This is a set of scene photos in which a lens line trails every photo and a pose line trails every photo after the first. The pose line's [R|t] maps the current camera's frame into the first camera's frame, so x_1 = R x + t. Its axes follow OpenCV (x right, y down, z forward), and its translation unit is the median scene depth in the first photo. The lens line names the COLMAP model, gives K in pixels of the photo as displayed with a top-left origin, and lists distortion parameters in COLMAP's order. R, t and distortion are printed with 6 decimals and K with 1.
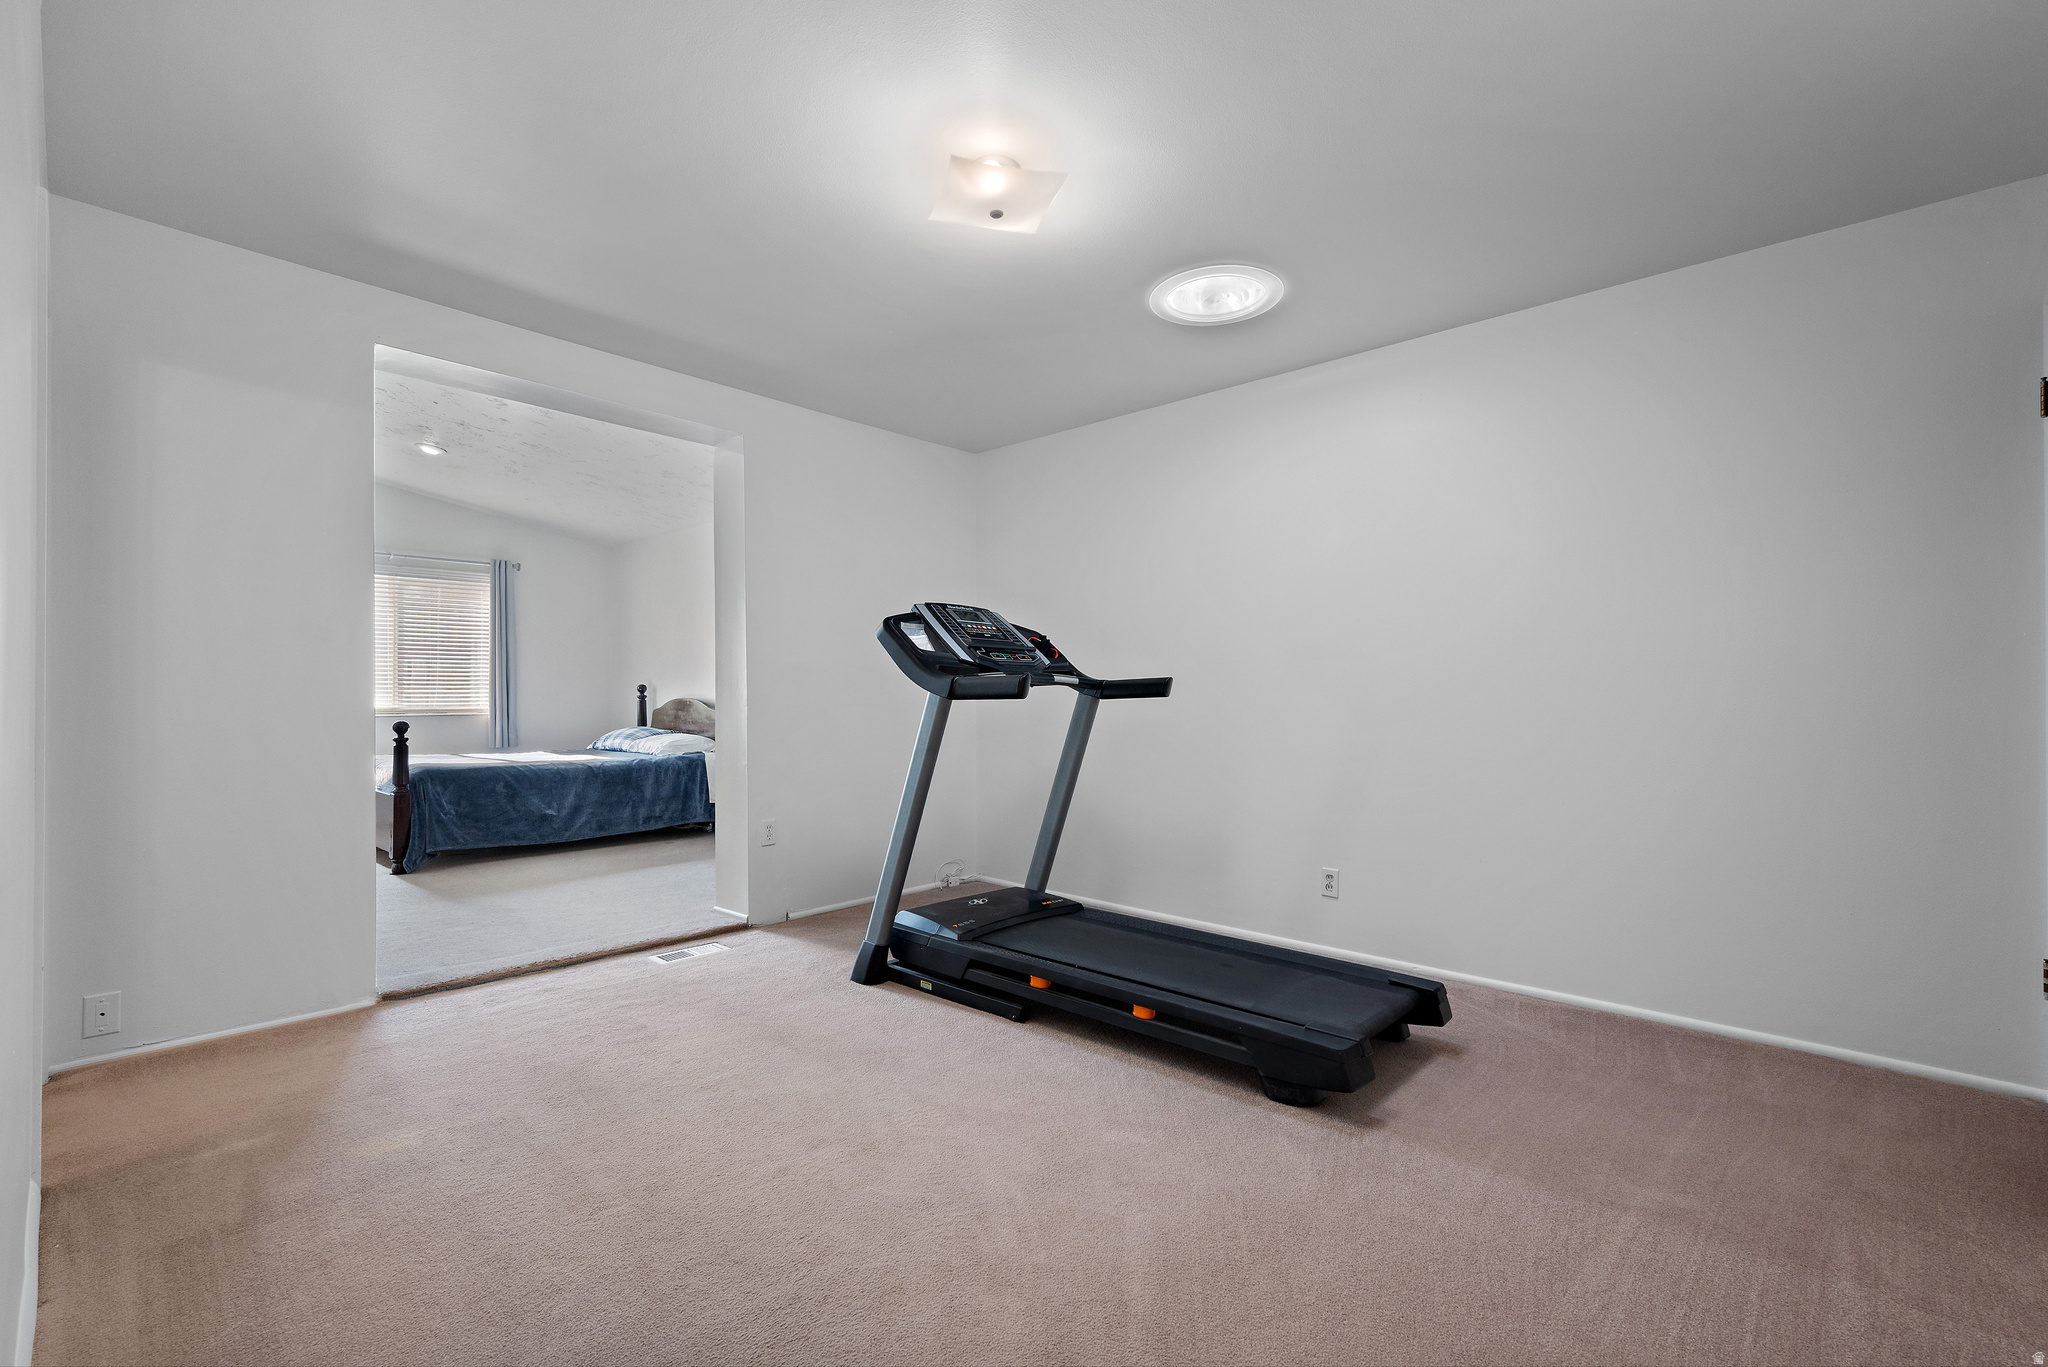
lens RADIAL K [[920.6, 0, 1098.9], [0, 920.6, 698.5], [0, 0, 1]] dist [-0.004980, 0.000052]
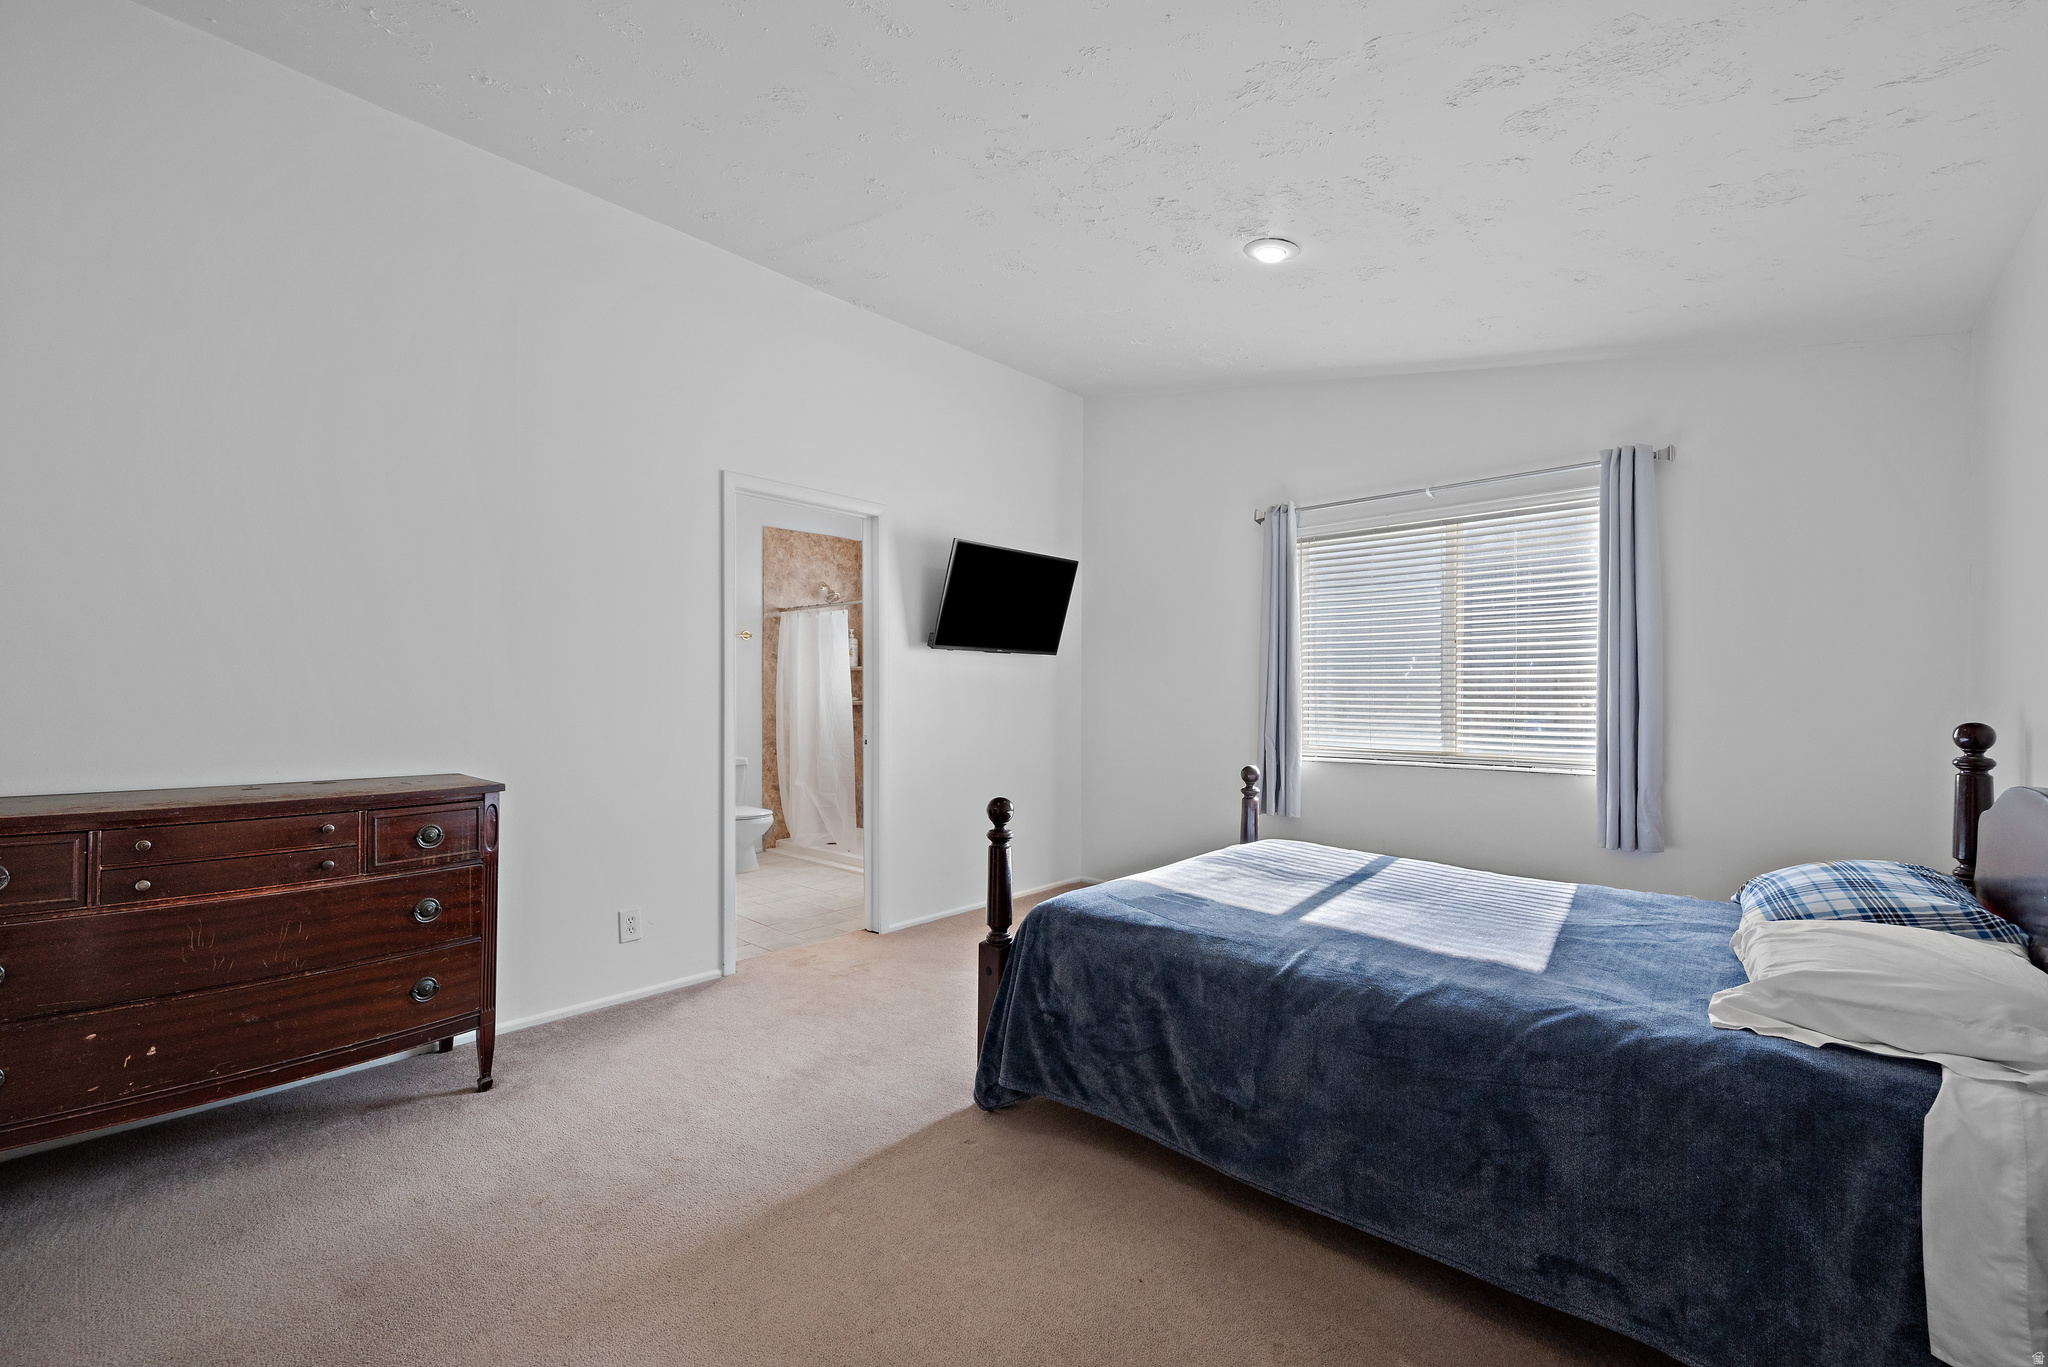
lens RADIAL K [[849.9, 0, 1029.5], [0, 849.9, 700.1], [0, 0, 1]] dist [0.003259, 0.000642]
pose [[-0.025855, 0.004154, -0.999657, -0.258112], [-0.010013, 0.999940, 0.004415, -0.026632], [0.999616, 0.010124, -0.025812, 0.882638]]
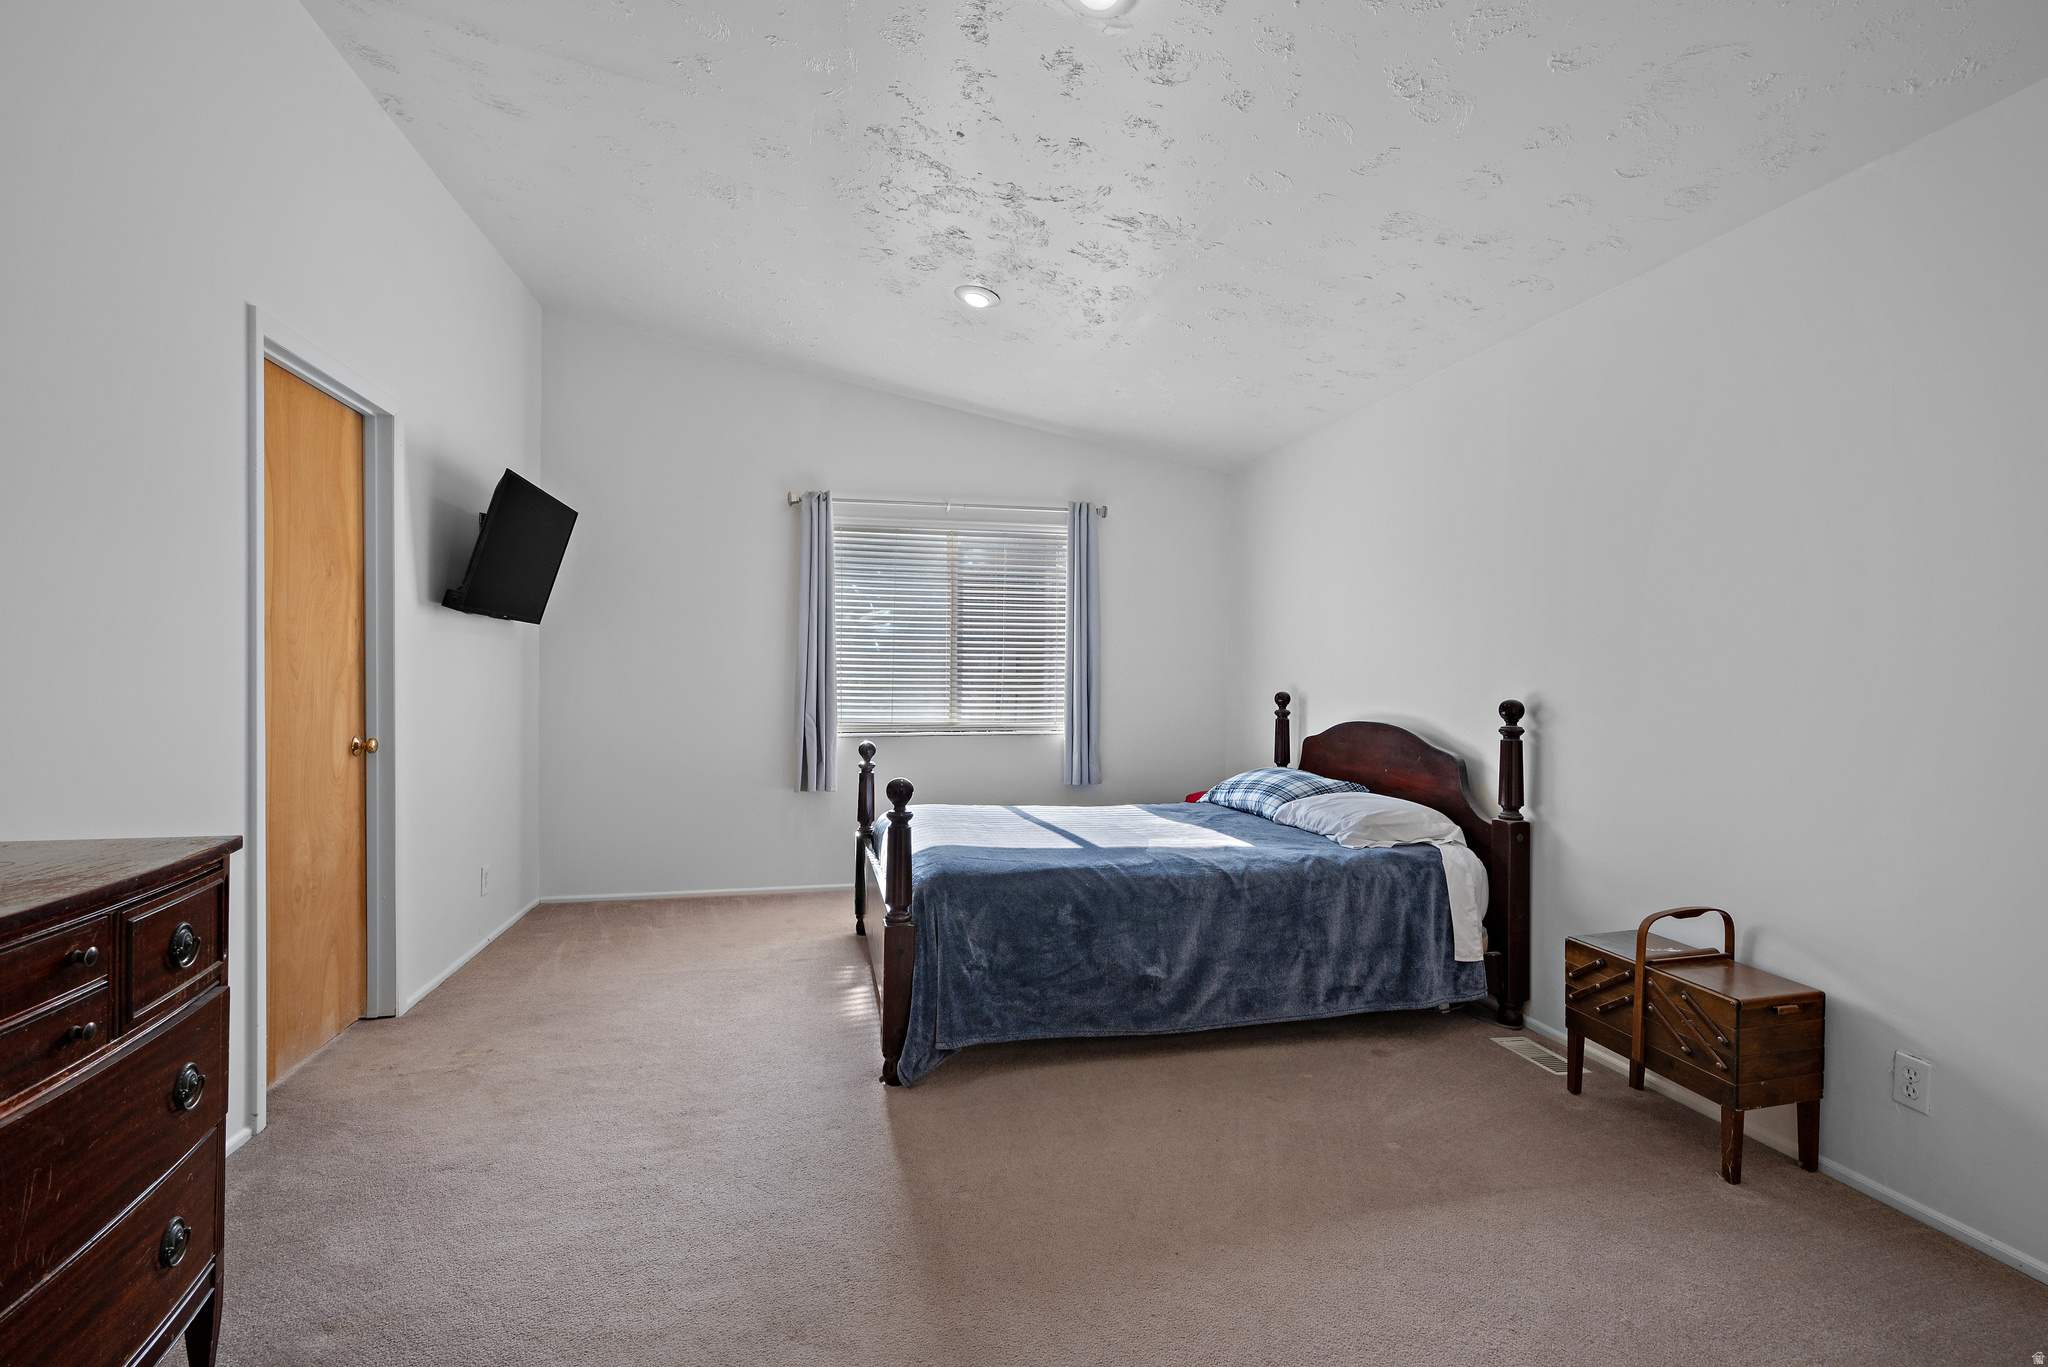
lens RADIAL K [[920.6, 0, 1021.1], [0, 920.6, 687.1], [0, 0, 1]] dist [-0.004980, 0.000052]
pose [[0.792997, 0.009342, -0.609154, -0.344986], [-0.008757, 0.999954, 0.003936, -0.024150], [0.609163, 0.002213, 0.793042, 0.551342]]
